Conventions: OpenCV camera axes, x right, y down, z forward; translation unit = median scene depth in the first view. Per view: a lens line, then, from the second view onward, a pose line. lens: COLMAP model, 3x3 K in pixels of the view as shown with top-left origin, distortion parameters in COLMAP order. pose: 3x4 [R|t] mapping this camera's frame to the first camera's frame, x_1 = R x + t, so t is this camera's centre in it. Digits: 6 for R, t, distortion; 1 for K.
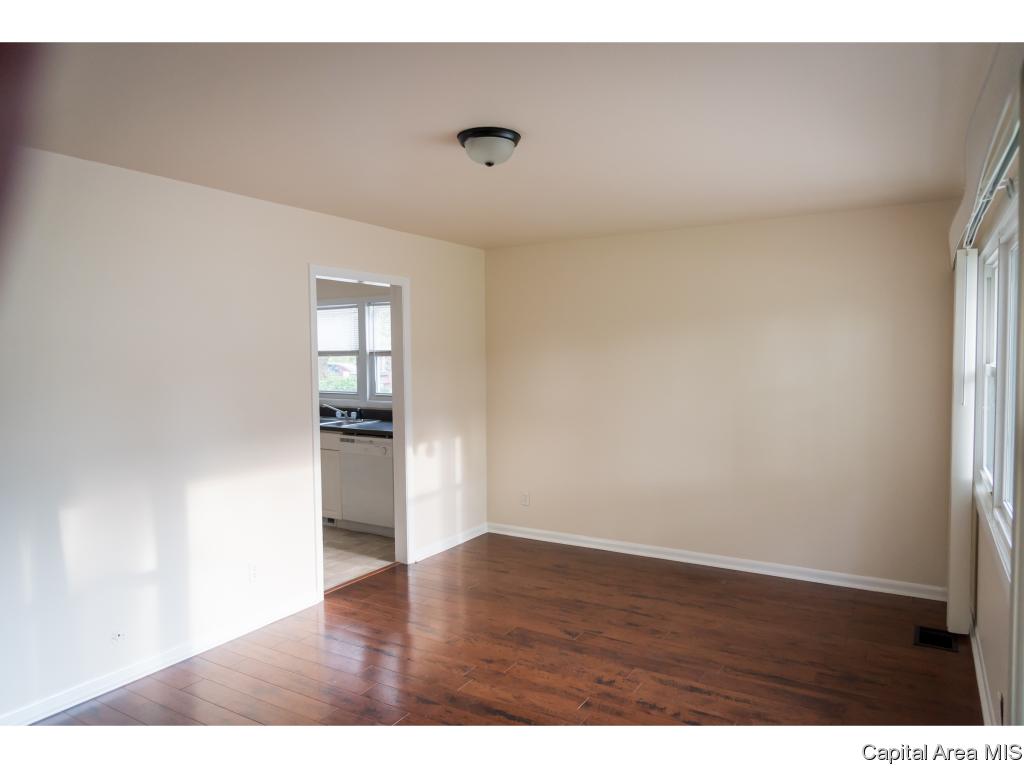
lens RADIAL K [[676.6, 0, 510.9], [0, 676.6, 388.1], [0, 0, 1]] dist [0.010626, -0.017470]
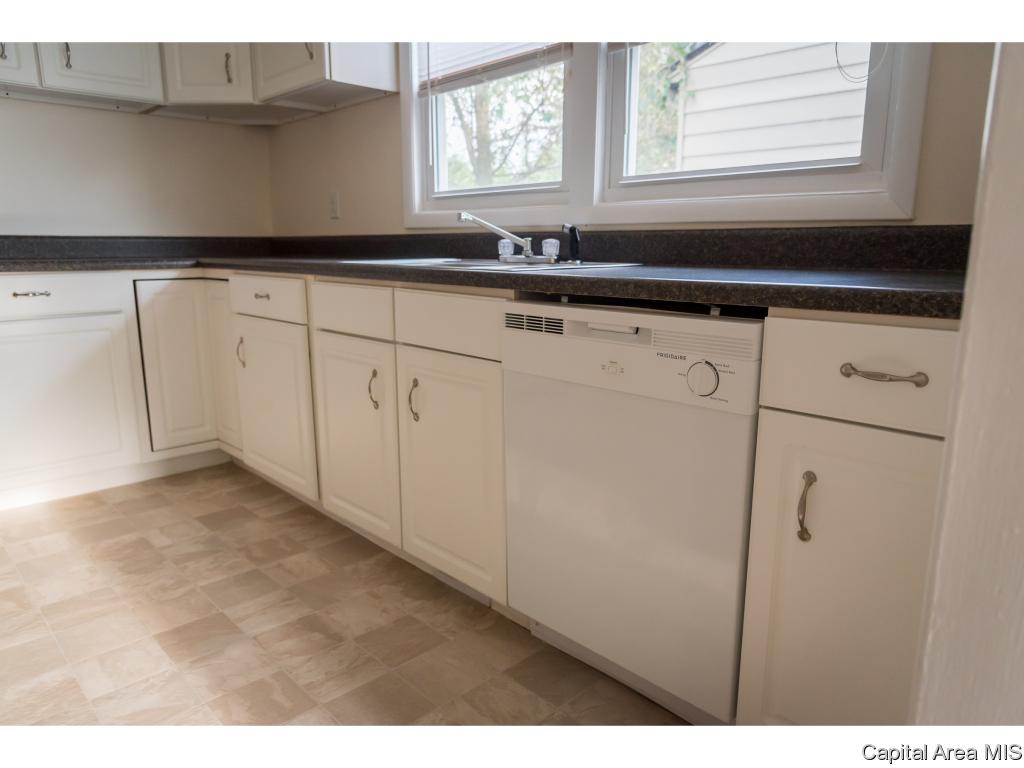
lens RADIAL K [[676.6, 0, 510.9], [0, 676.6, 388.1], [0, 0, 1]] dist [0.010626, -0.017470]
pose [[0.967188, 0.061017, -0.246626, -0.188489], [-0.021479, 0.986894, 0.159932, 0.061801], [0.253152, -0.149387, 0.955823, 0.763184]]
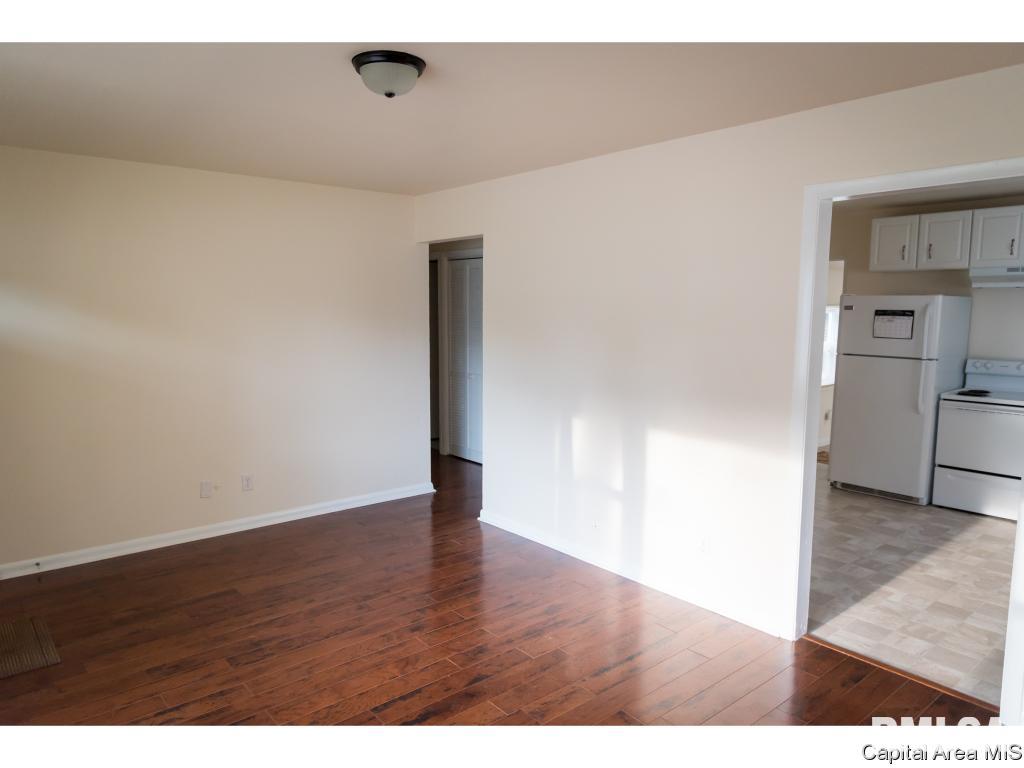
lens RADIAL K [[676.6, 0, 510.9], [0, 676.6, 388.1], [0, 0, 1]] dist [0.010626, -0.017470]
pose [[-0.325822, 0.122101, -0.937513, 0.364801], [-0.045783, 0.988424, 0.144643, -0.042634], [0.944322, 0.090050, -0.316460, 0.680673]]
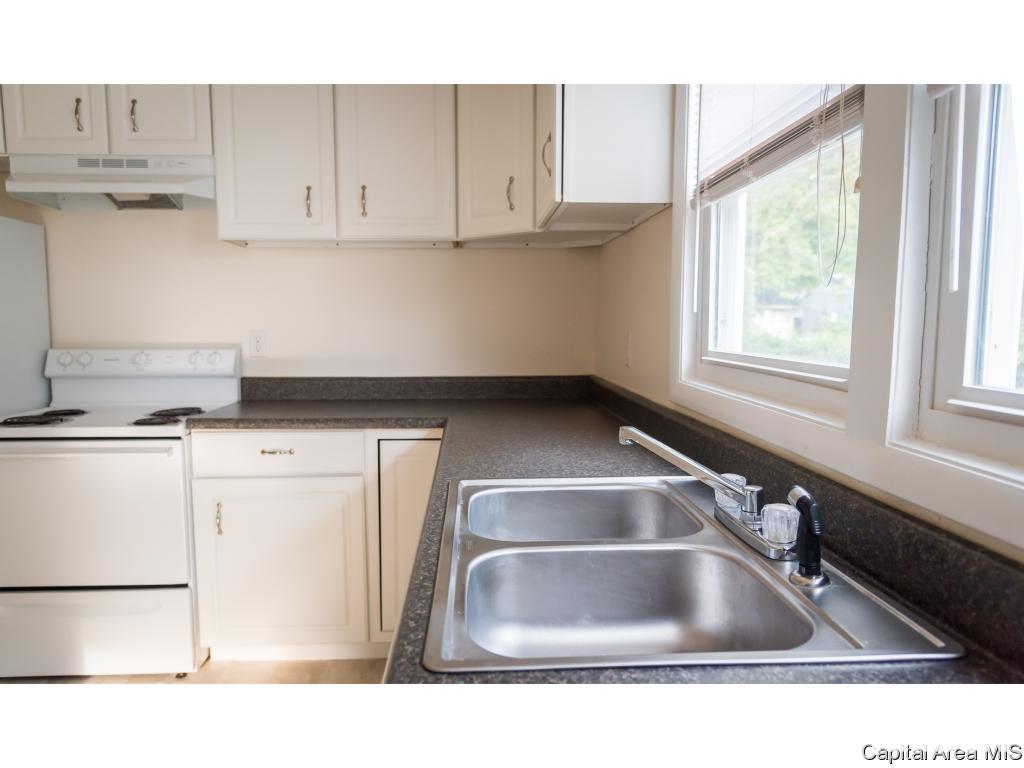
lens RADIAL K [[705.6, 0, 509.4], [0, 705.6, 391.8], [0, 0, 1]] dist [0.010903, -0.000674]
pose [[0.563520, 0.091209, -0.821052, -0.158001], [-0.047852, 0.995821, 0.077781, 0.001726], [0.824716, -0.004542, 0.565530, 0.973868]]
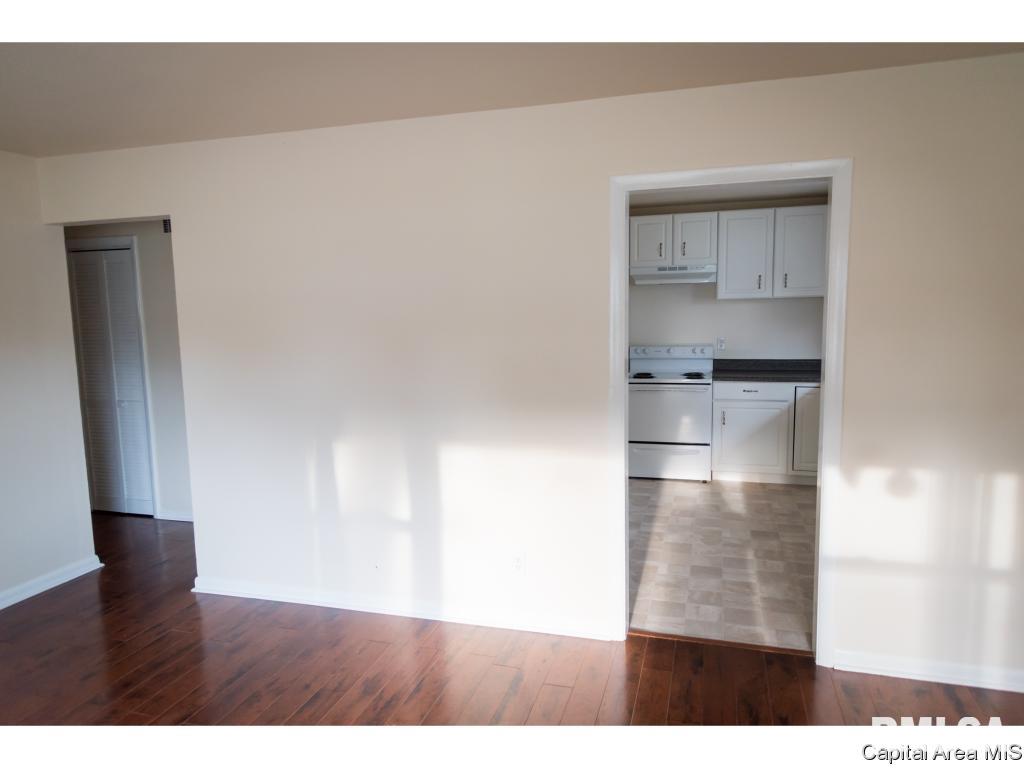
lens RADIAL K [[676.6, 0, 510.9], [0, 676.6, 388.1], [0, 0, 1]] dist [0.010626, -0.017470]
pose [[0.247637, 0.122501, -0.961077, 0.272343], [-0.029023, 0.992467, 0.119024, -0.032789], [0.968418, -0.001582, 0.249327, 0.517569]]
